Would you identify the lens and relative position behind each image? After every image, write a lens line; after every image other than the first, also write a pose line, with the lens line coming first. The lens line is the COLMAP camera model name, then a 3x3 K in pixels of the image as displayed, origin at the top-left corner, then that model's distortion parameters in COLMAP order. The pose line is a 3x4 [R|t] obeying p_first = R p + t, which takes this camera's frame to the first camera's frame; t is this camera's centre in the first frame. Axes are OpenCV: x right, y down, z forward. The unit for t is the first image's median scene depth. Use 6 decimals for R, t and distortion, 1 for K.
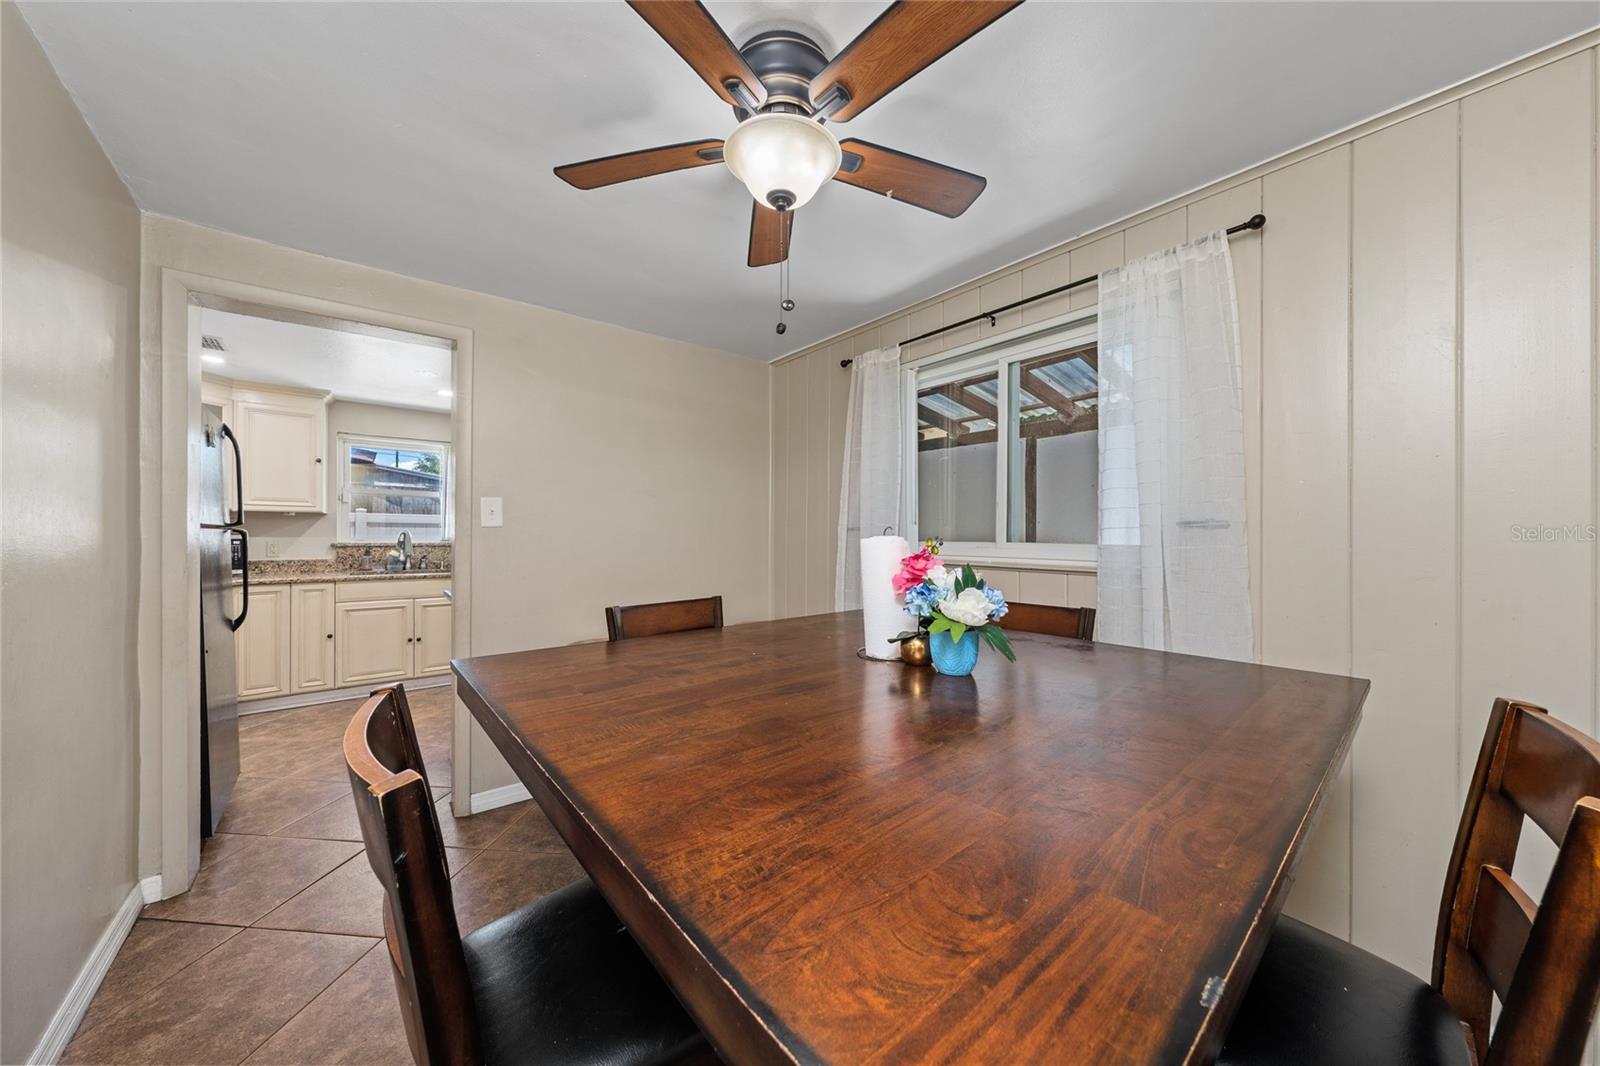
lens RADIAL K [[550.8, 0, 797.1], [0, 550.8, 536.3], [0, 0, 1]] dist [0.000376, 0.000065]
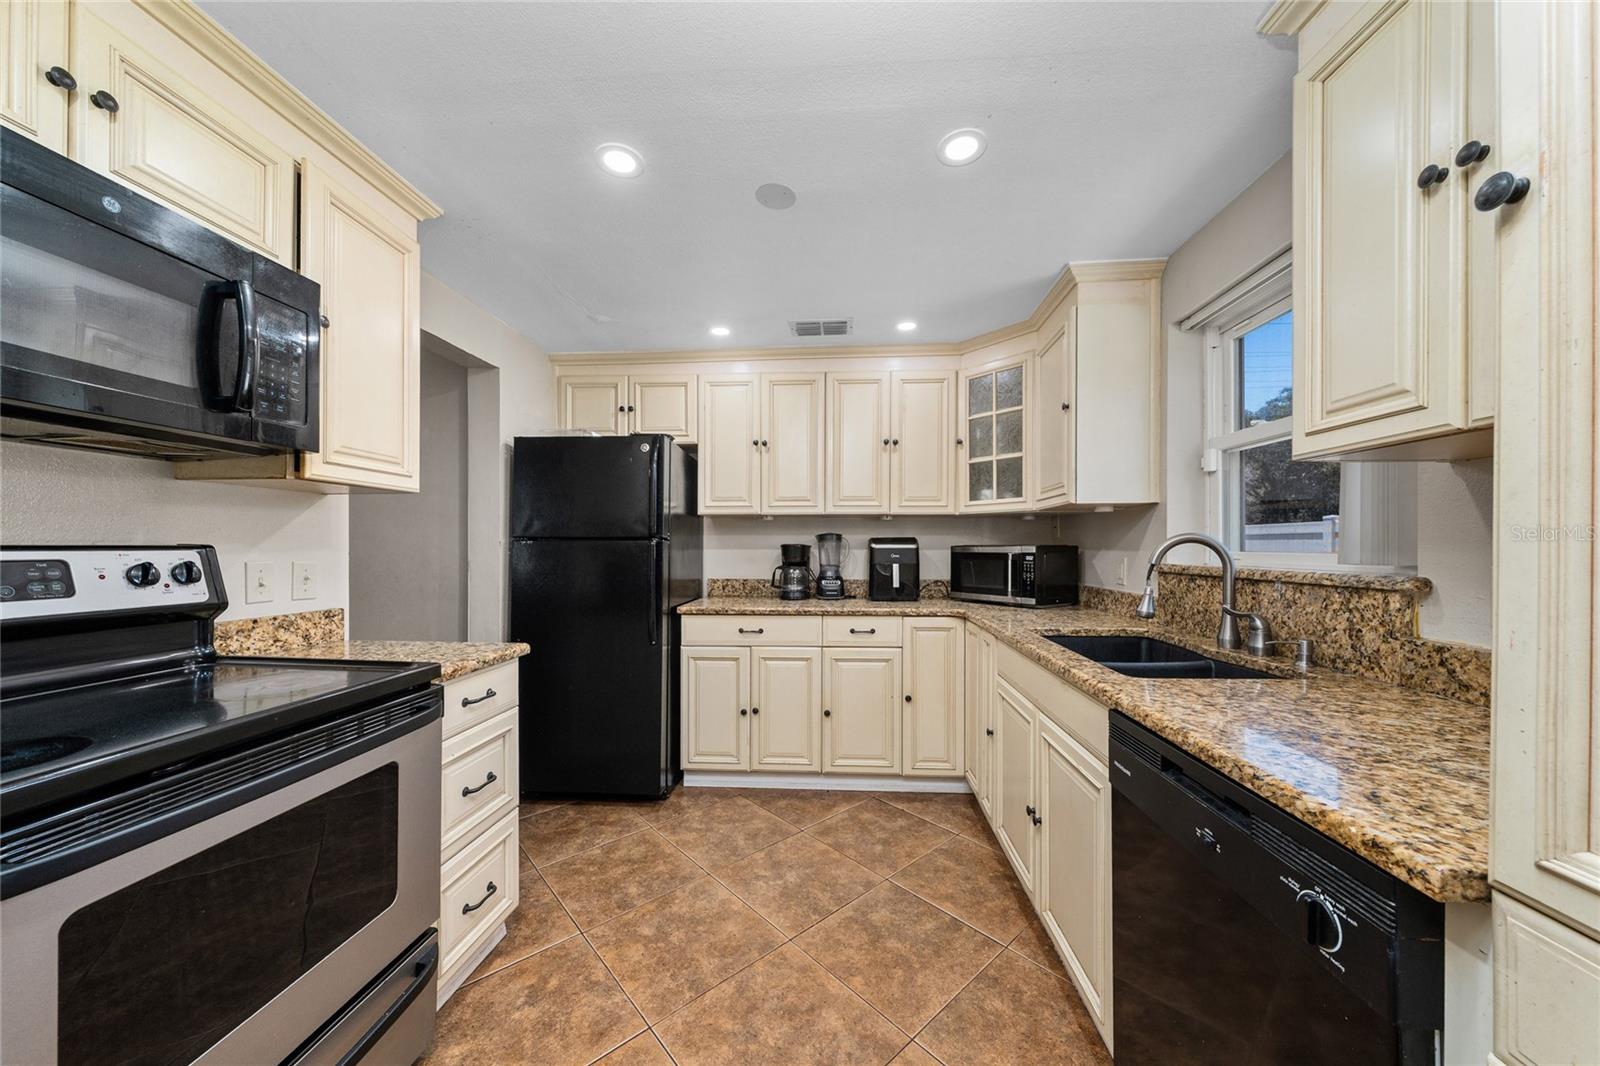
lens RADIAL K [[553.0, 0, 799.2], [0, 553.0, 549.3], [0, 0, 1]] dist [0.000324, 0.000060]
pose [[-0.683753, 0.000378, -0.729713, -0.365393], [-0.001984, 0.999995, 0.002377, -0.000742], [0.729710, 0.003073, -0.683749, 1.412148]]
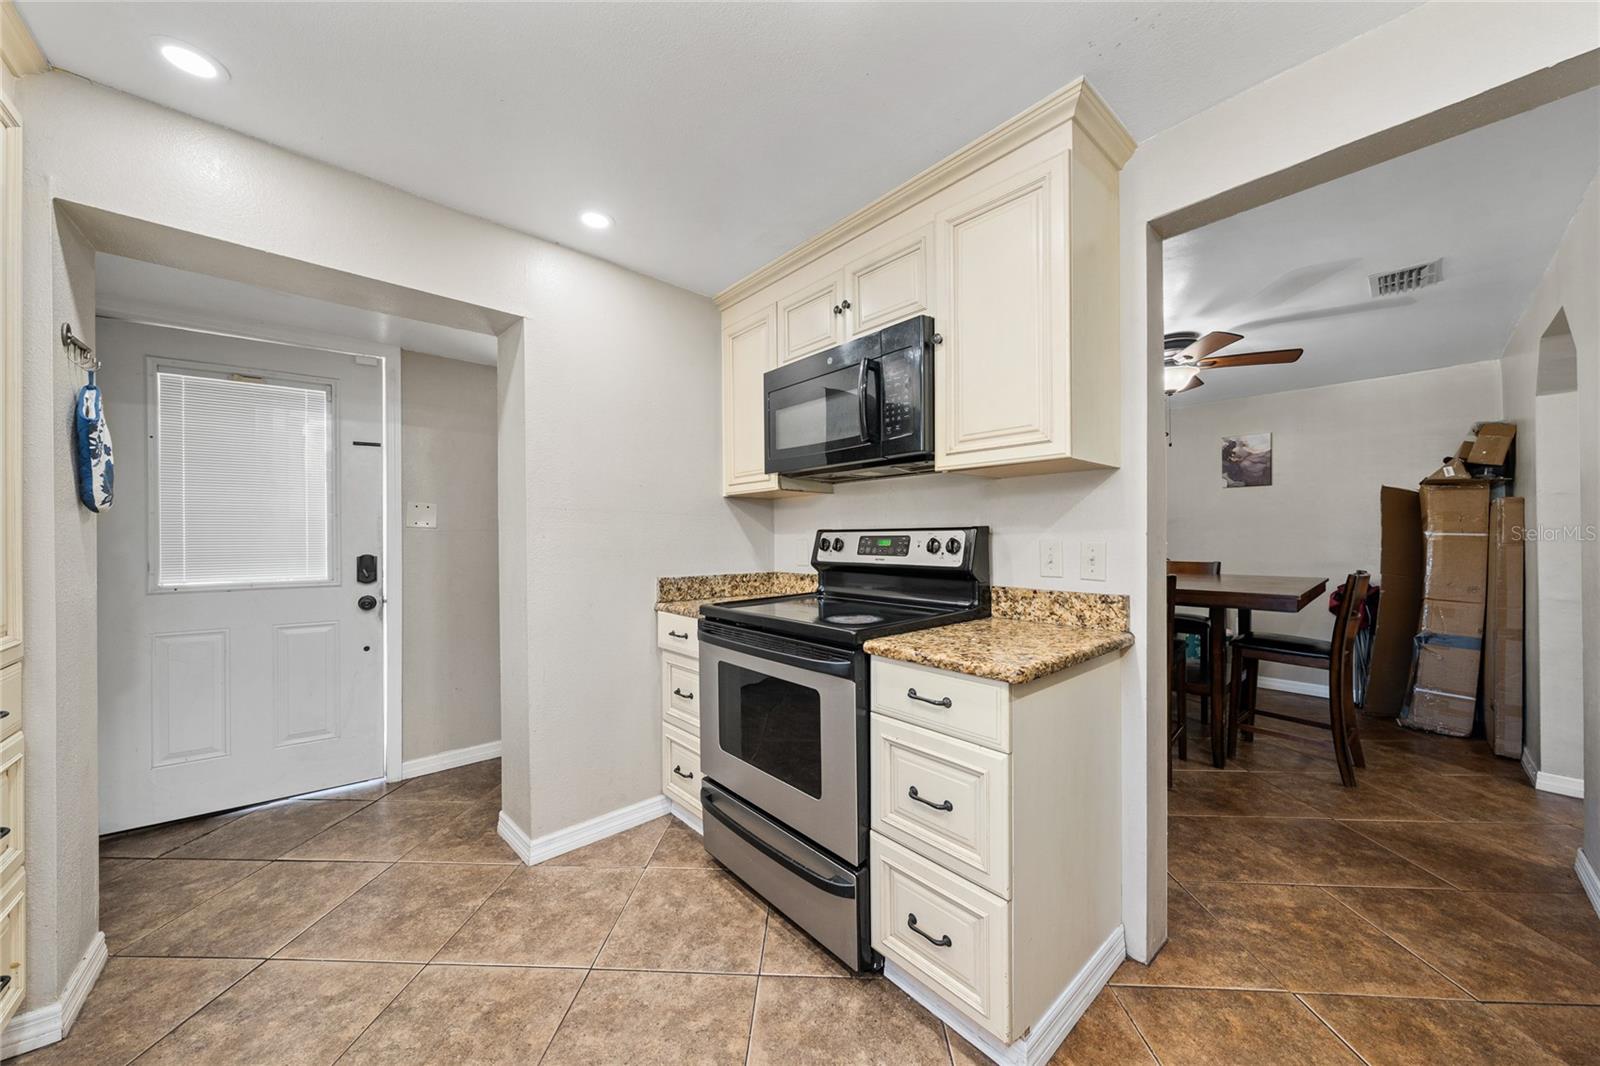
lens RADIAL K [[550.8, 0, 797.1], [0, 550.8, 536.3], [0, 0, 1]] dist [0.000376, 0.000065]
pose [[-0.035658, 0.000368, 0.999364, -0.886100], [0.004312, 0.999991, -0.000215, 0.006961], [-0.999355, 0.004302, -0.035659, 1.030350]]
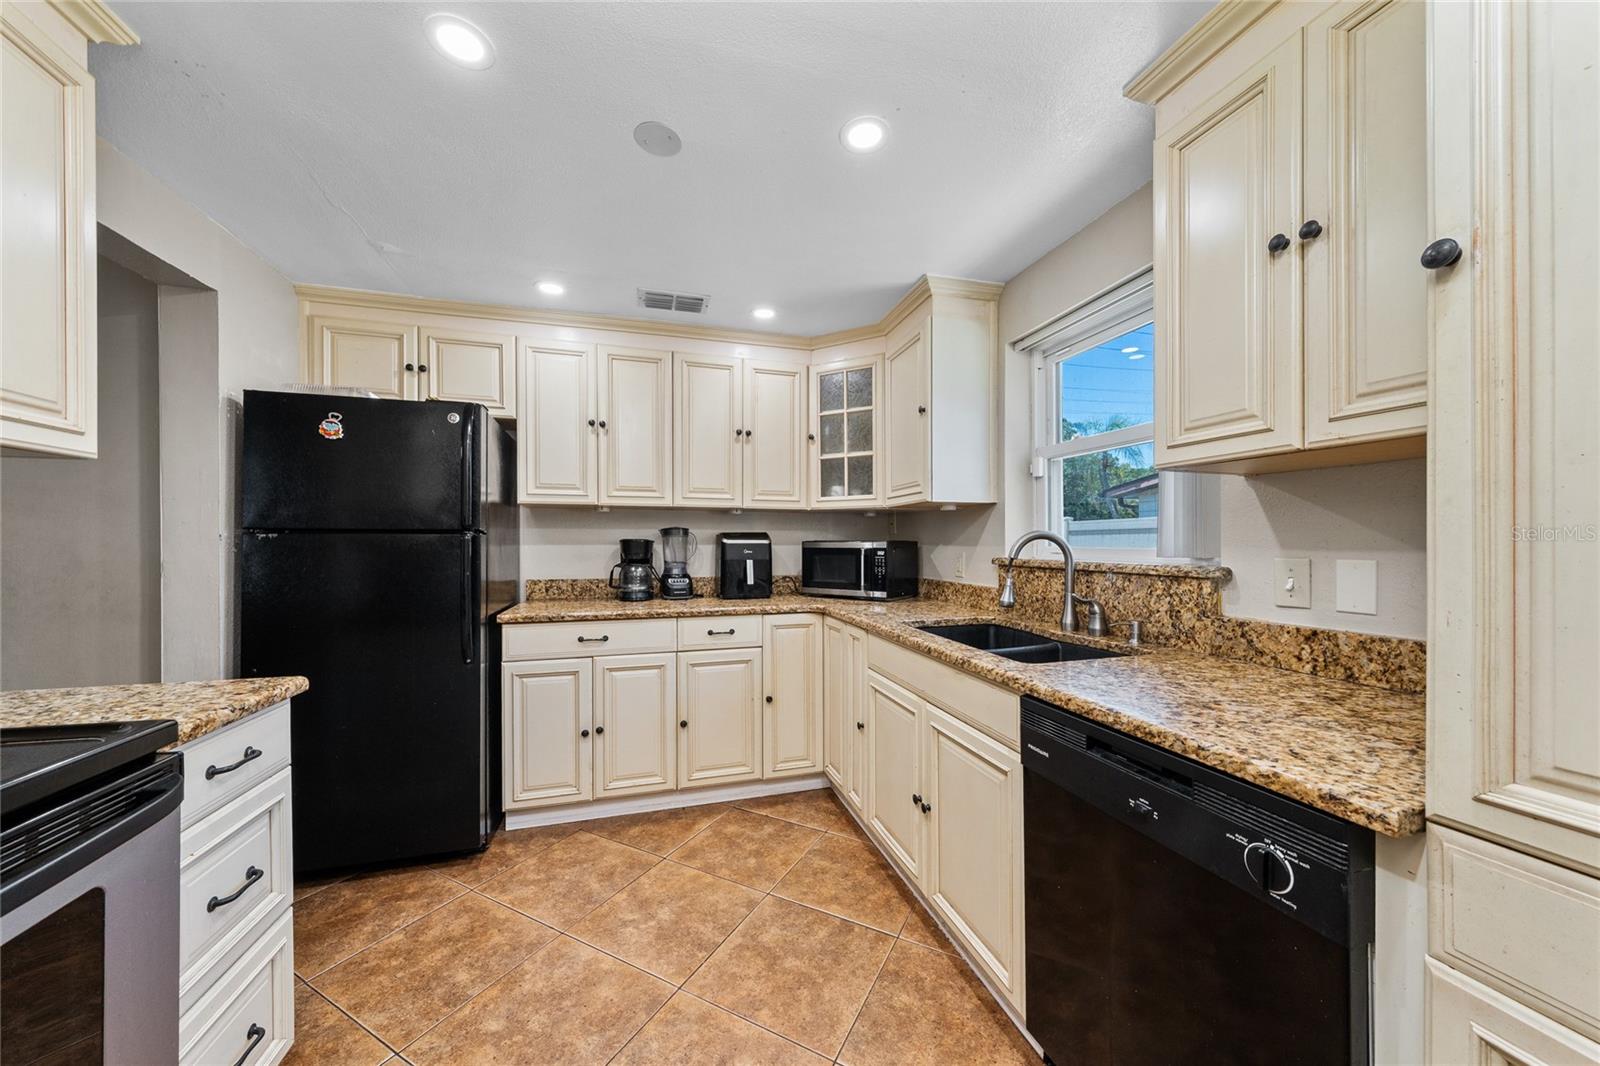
lens RADIAL K [[564.3, 0, 803.3], [0, 564.3, 546.3], [0, 0, 1]] dist [-0.001224, -0.000256]
pose [[-0.387430, 0.003588, -0.921892, -0.350254], [-0.002186, 0.999986, 0.004811, -0.000970], [0.921897, 0.003879, -0.387417, 1.331115]]
